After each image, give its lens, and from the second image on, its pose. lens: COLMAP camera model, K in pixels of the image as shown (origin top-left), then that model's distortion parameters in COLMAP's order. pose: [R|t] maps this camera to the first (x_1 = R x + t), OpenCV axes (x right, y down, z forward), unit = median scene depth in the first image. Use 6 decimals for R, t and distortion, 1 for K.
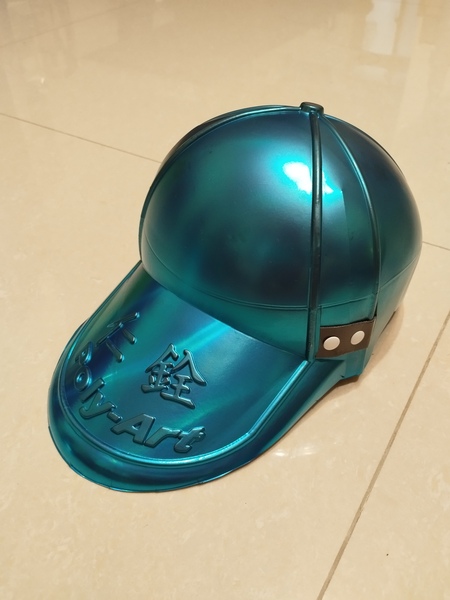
lens RADIAL K [[516.2, 0, 222.4], [0, 516.2, 298.3], [0, 0, 1]] dist [0.070162, -0.119870]
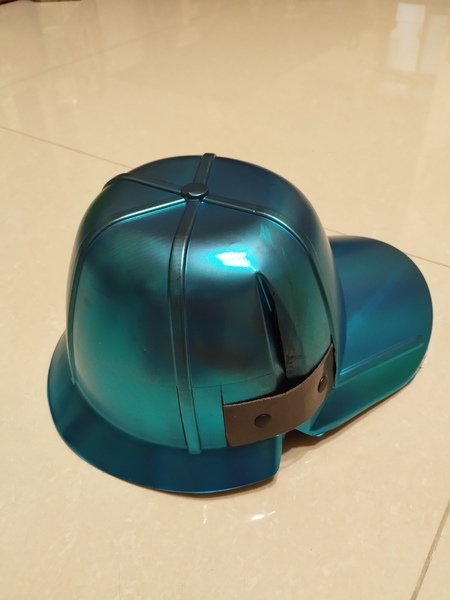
lens RADIAL K [[516.2, 0, 222.4], [0, 516.2, 298.3], [0, 0, 1]] dist [0.070162, -0.119870]
pose [[0.999324, 0.010055, -0.035354, -0.093260], [-0.010968, 0.999609, -0.025725, -0.054648], [0.035082, 0.026095, 0.999044, -0.004908]]
